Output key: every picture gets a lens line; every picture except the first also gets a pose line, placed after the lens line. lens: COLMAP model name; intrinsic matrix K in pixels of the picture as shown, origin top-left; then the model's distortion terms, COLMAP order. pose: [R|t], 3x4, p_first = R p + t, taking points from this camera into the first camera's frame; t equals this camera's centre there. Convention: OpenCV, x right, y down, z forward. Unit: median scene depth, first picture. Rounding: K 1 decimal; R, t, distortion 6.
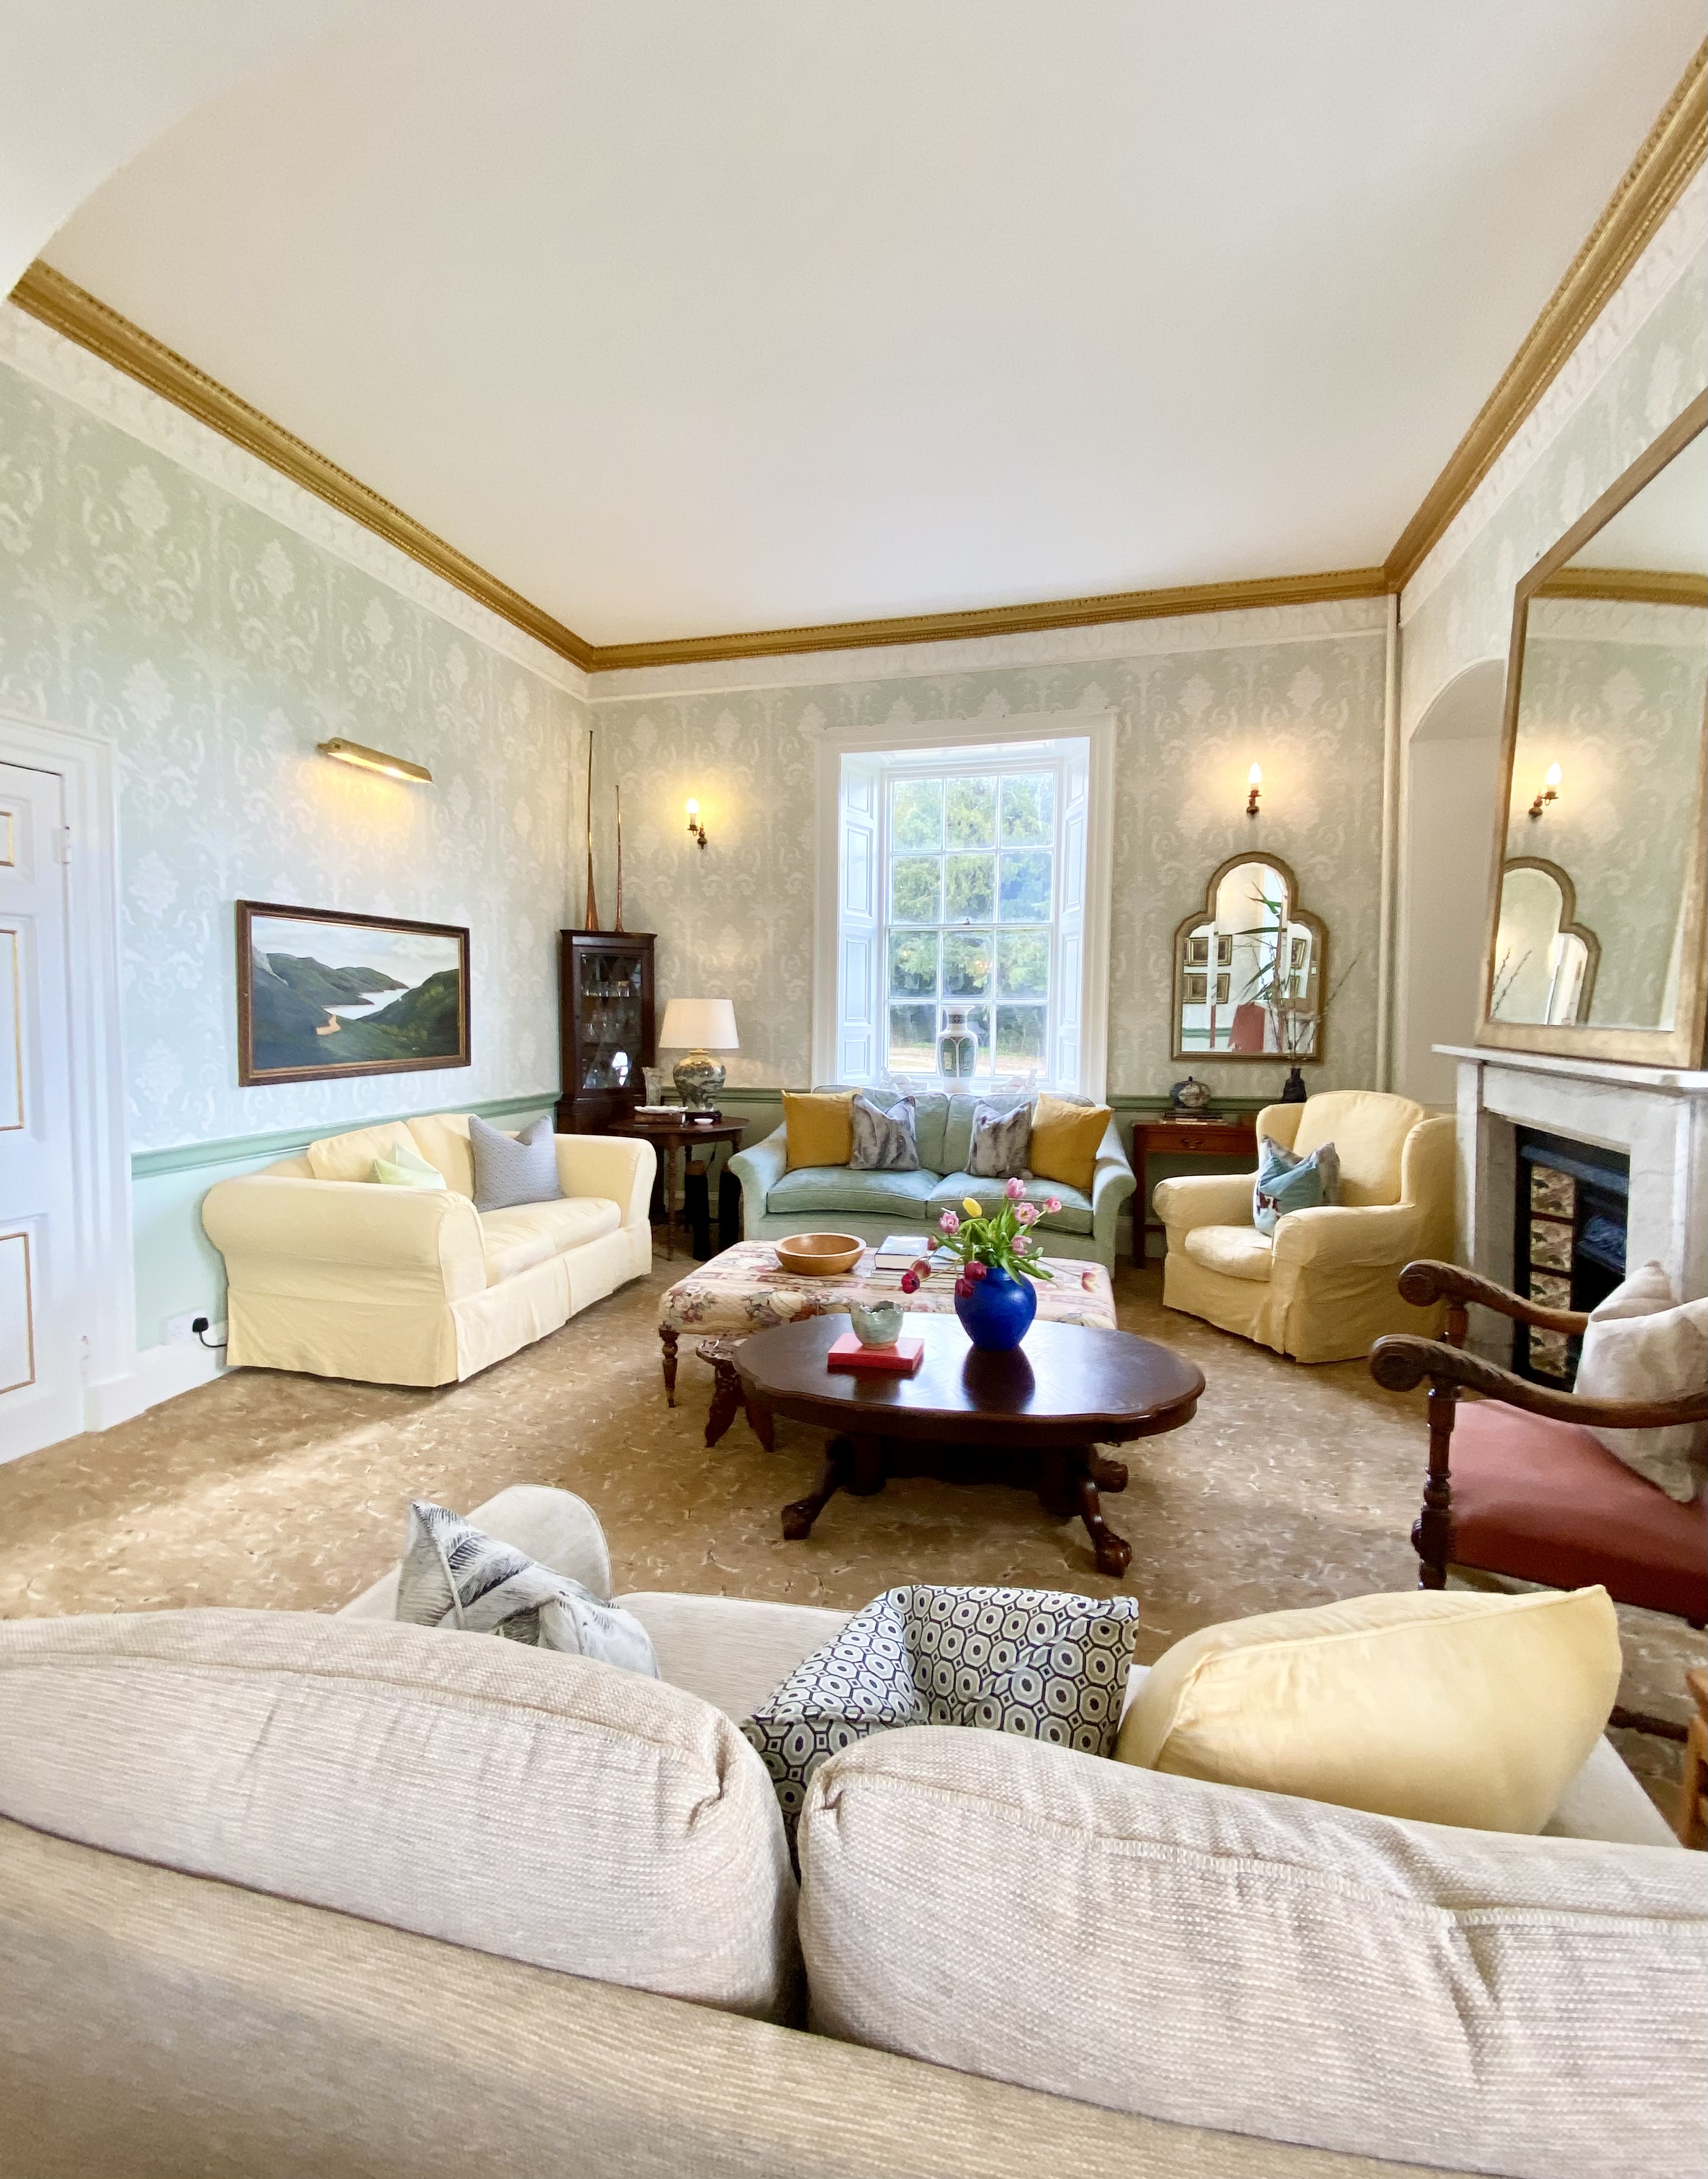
lens RADIAL K [[932.2, 0, 868.4], [0, 932.2, 1069.6], [0, 0, 1]] dist [0.002165, 0.000042]
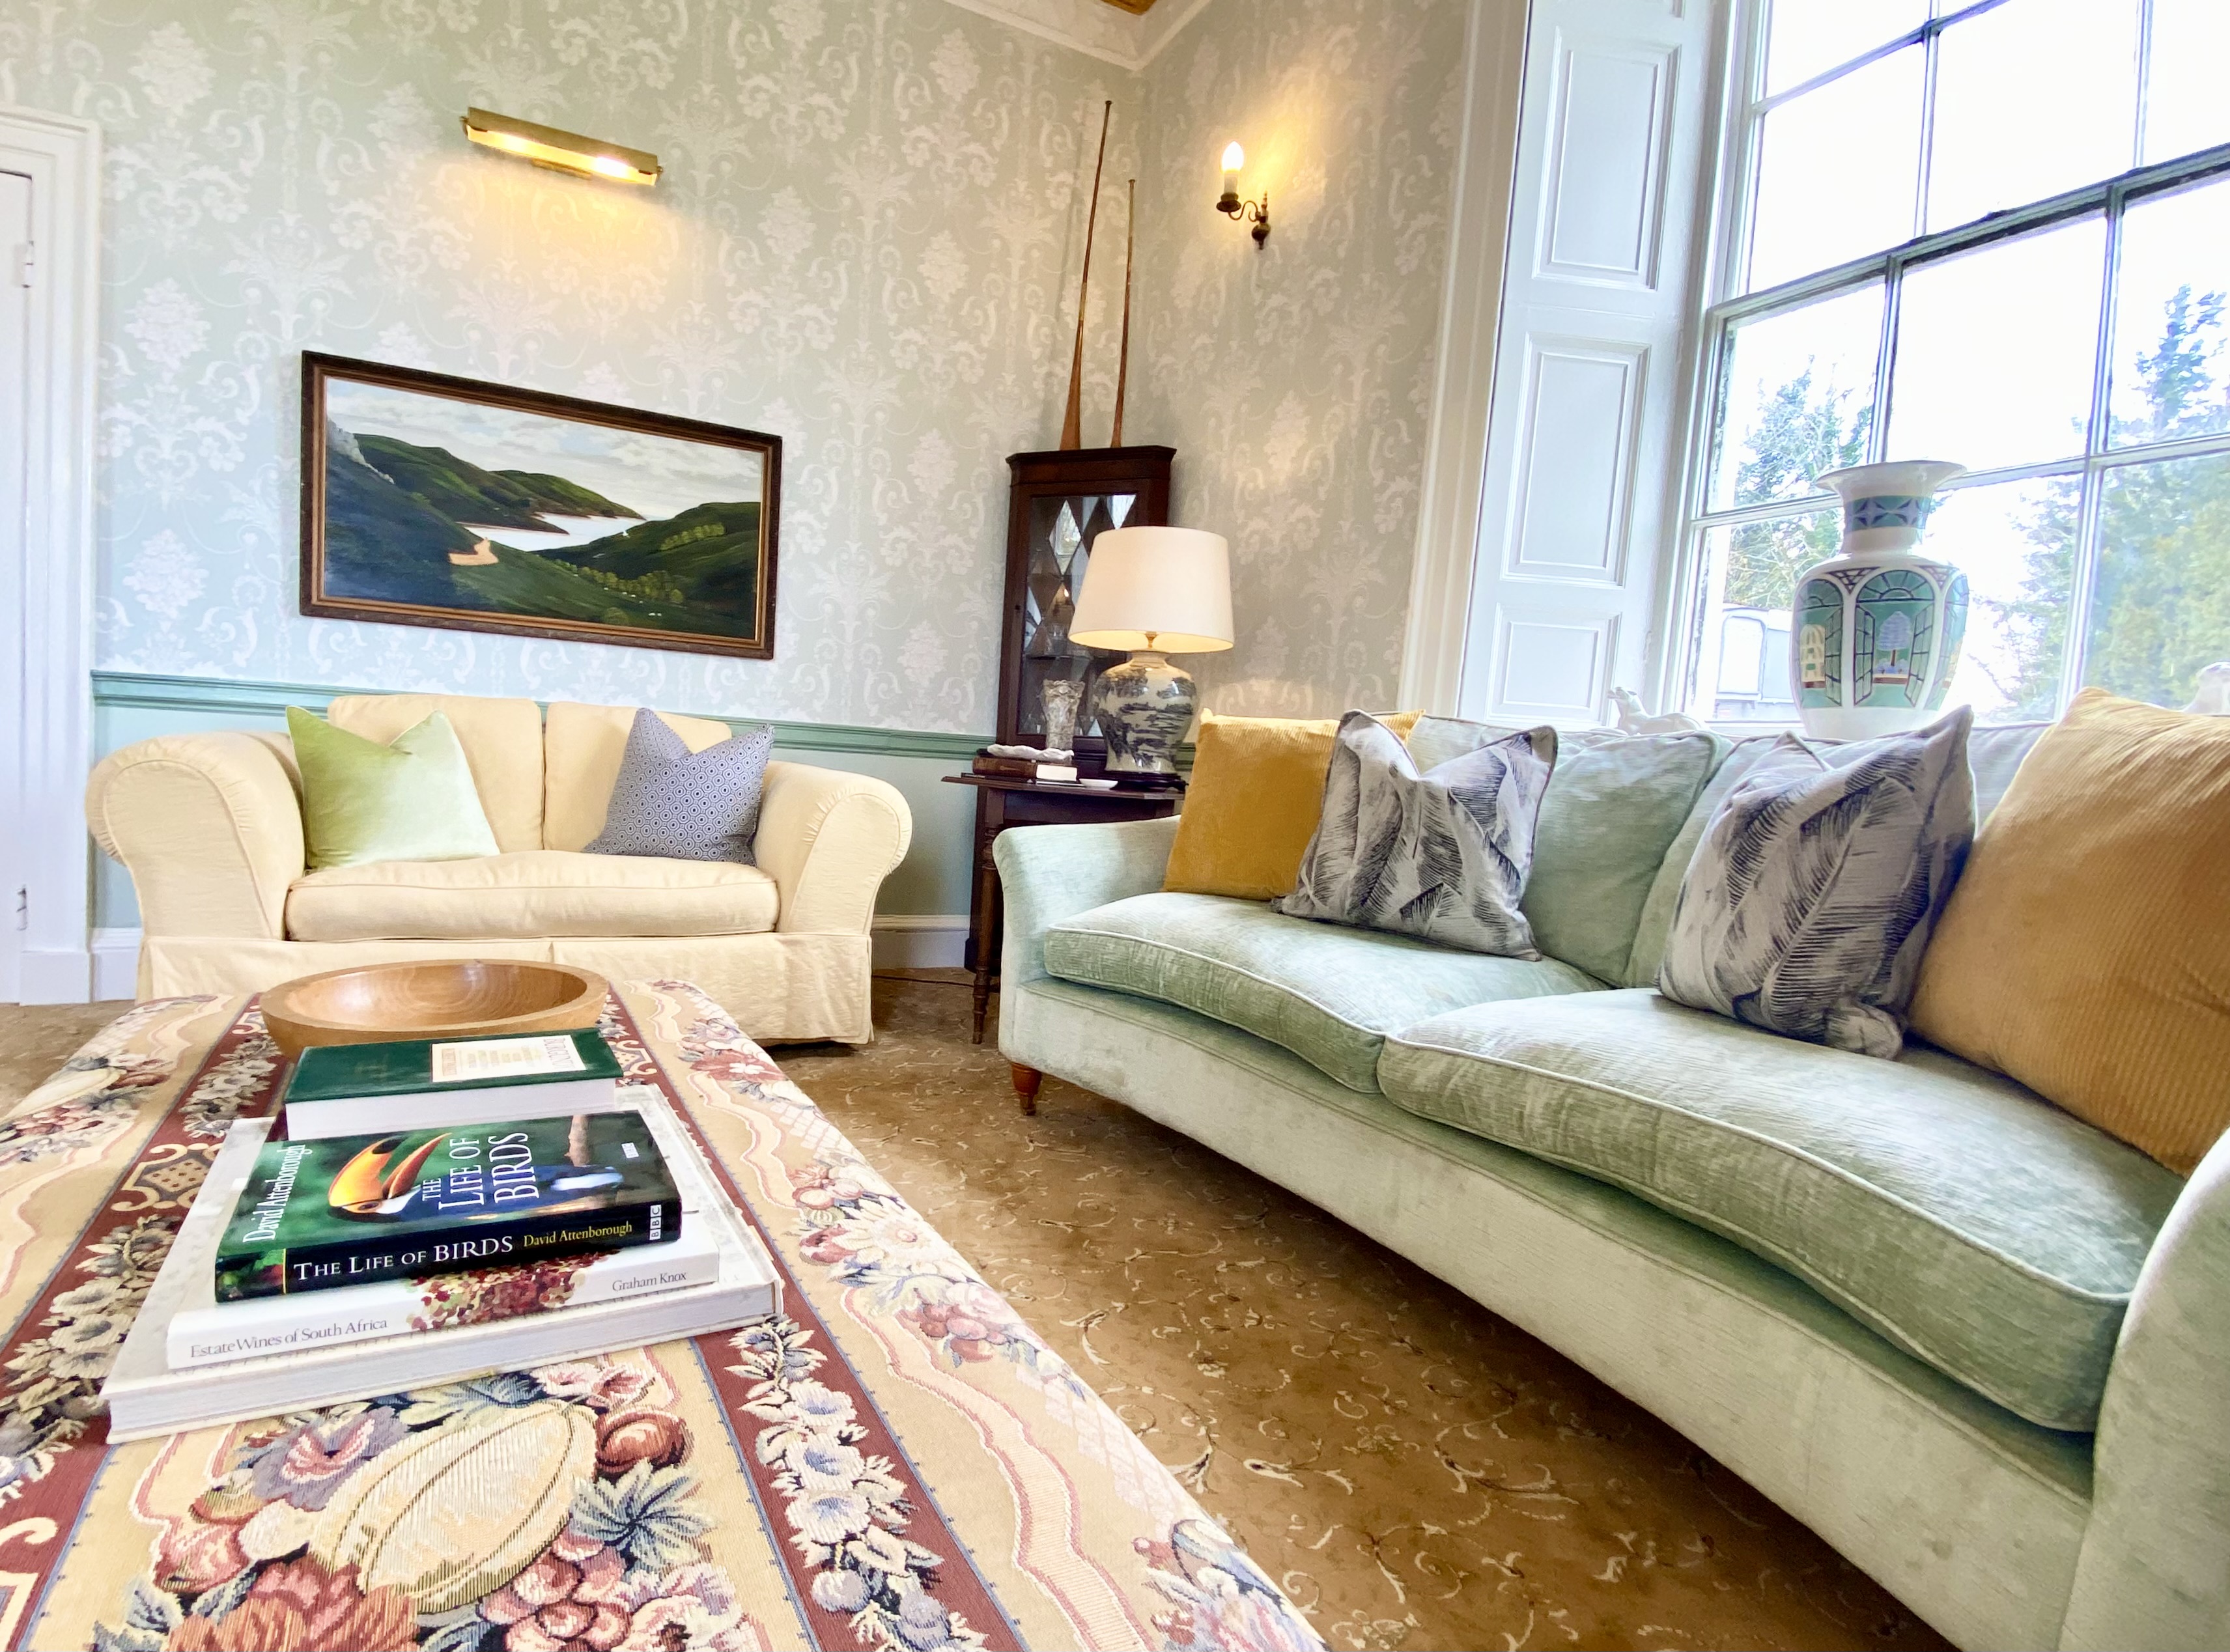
lens RADIAL K [[1051.8, 0, 968.9], [0, 1051.8, 839.7], [0, 0, 1]] dist [0.019398, -0.023815]
pose [[0.606846, 0.090202, -0.789685, 0.252184], [-0.108328, 0.993655, 0.030254, 0.089932], [0.787403, 0.067186, 0.612766, 0.742963]]
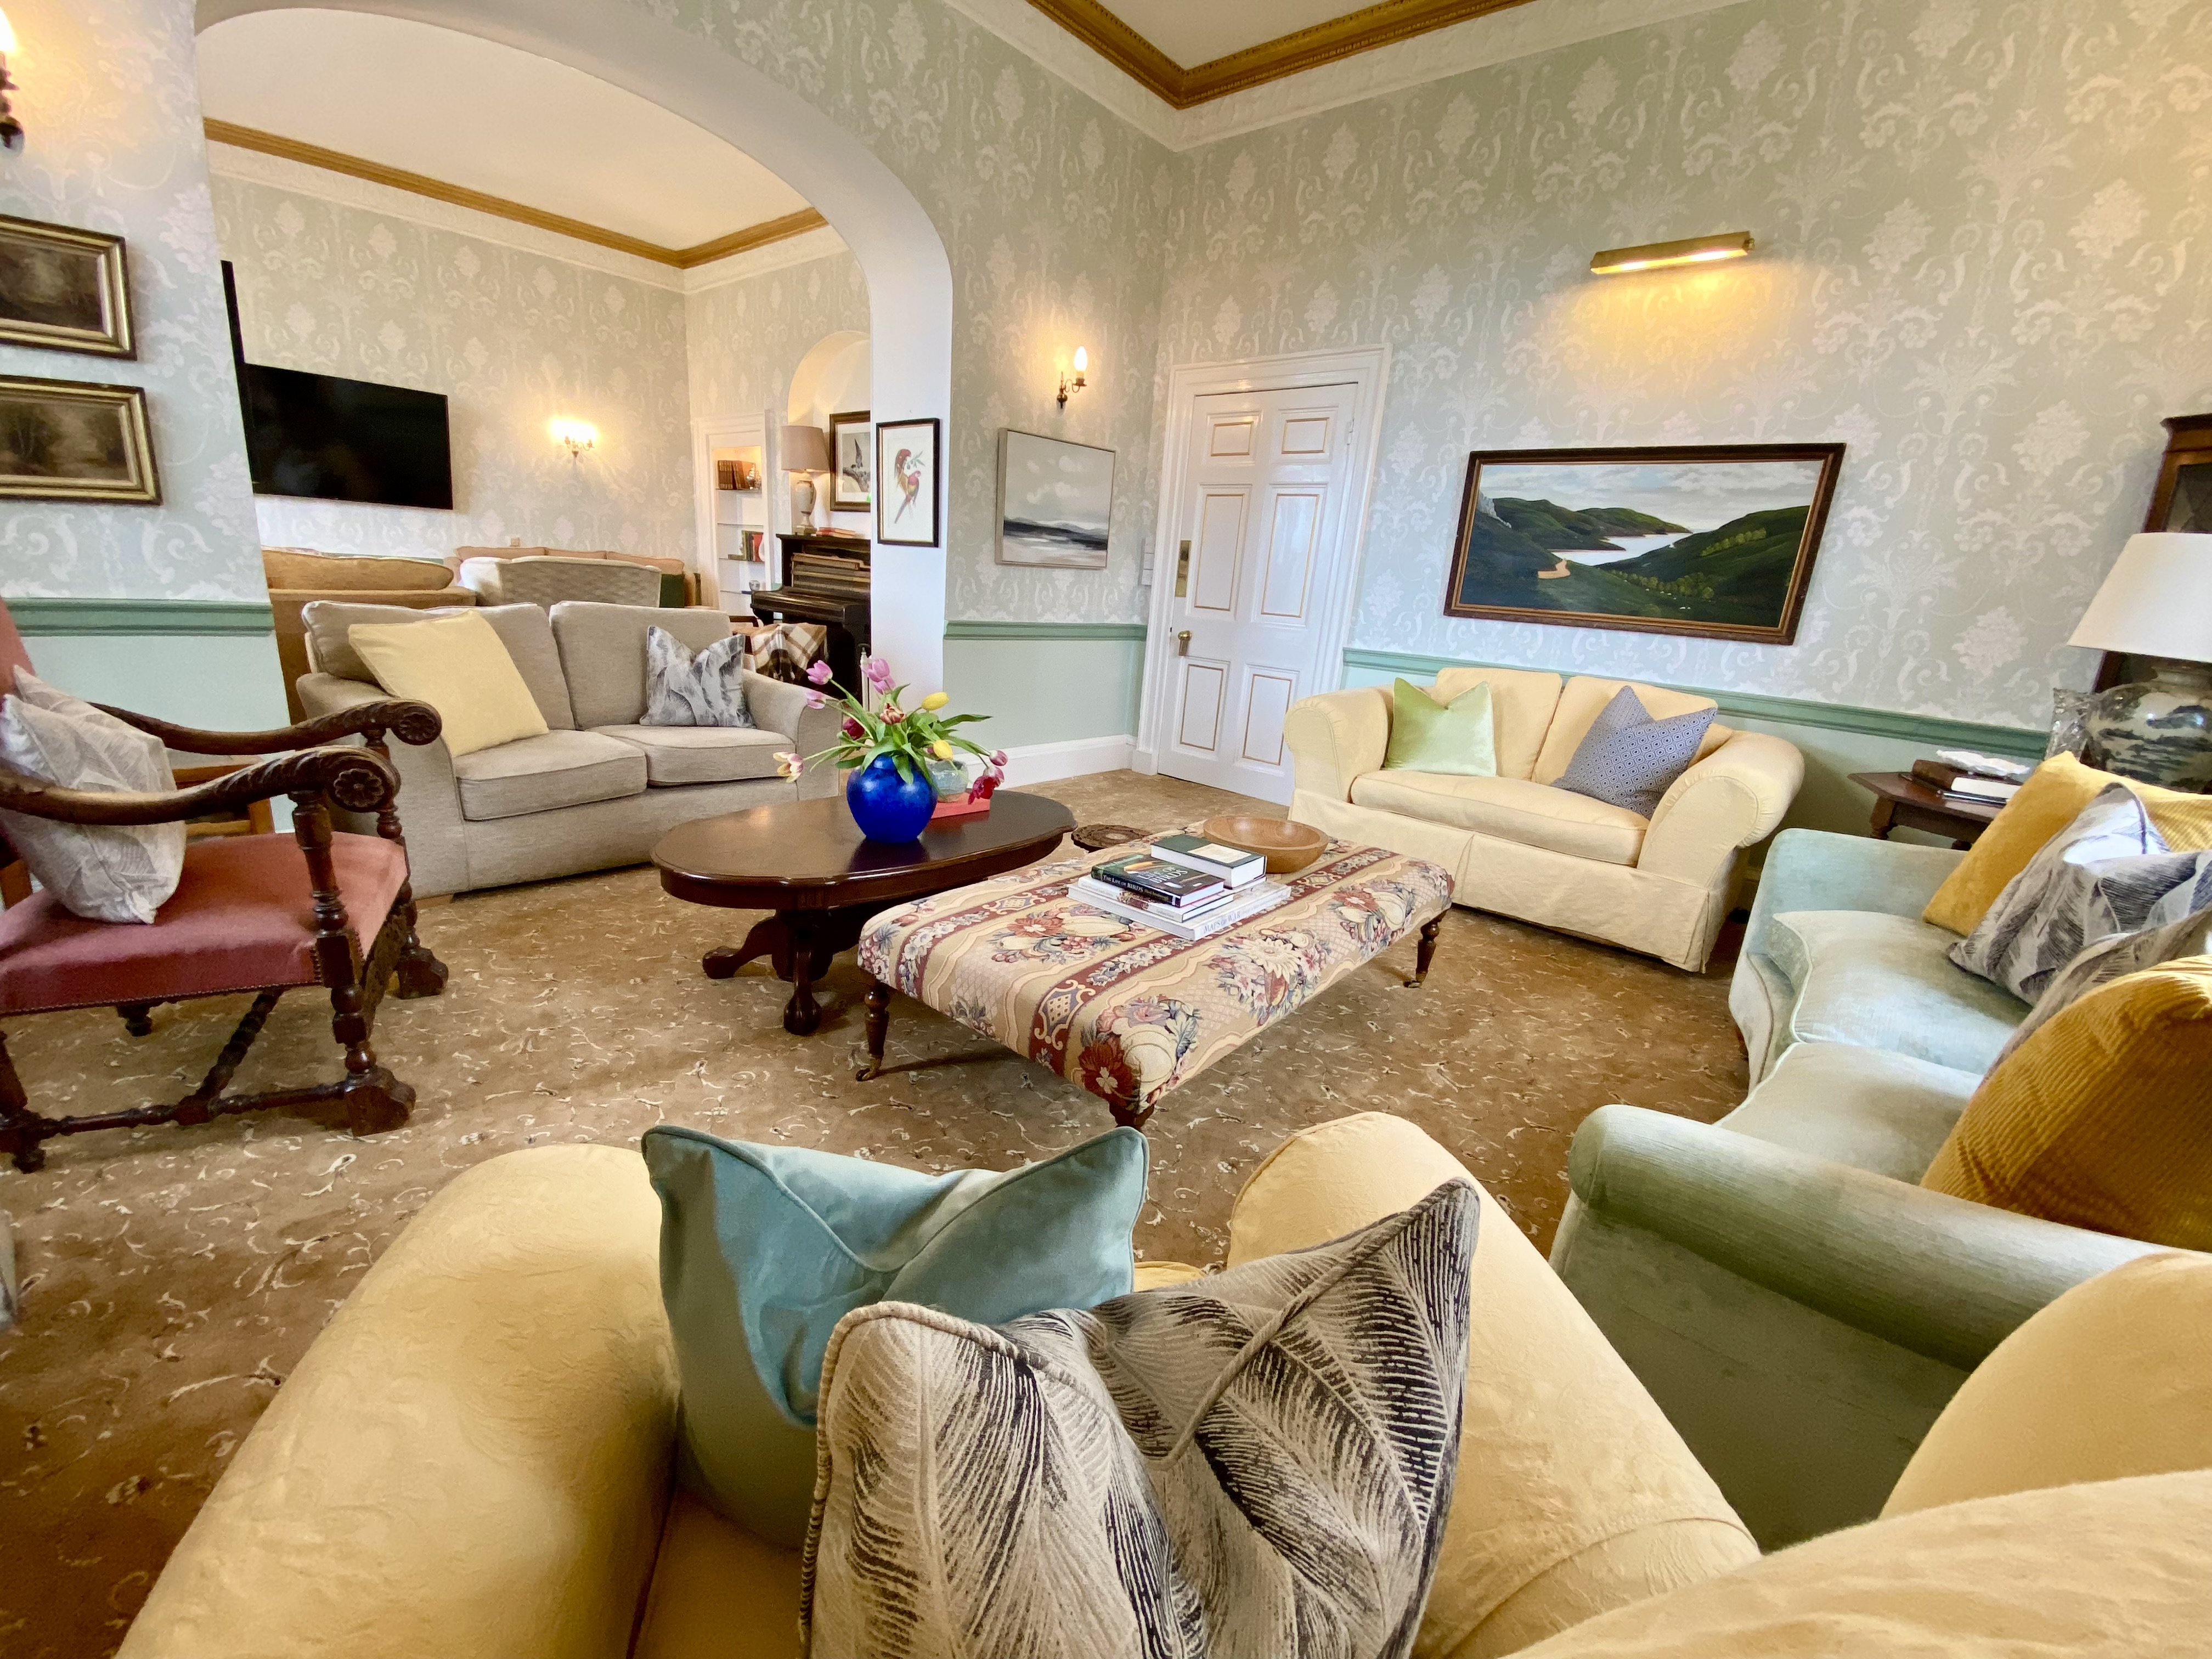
lens RADIAL K [[879.4, 0, 1106.0], [0, 879.4, 829.5], [0, 0, 1]] dist [0.001091, -0.013109]
pose [[-0.453088, 0.201239, -0.868455, 0.472391], [-0.139776, 0.946101, 0.292155, 0.007654], [0.880440, 0.253761, -0.400539, 0.924072]]
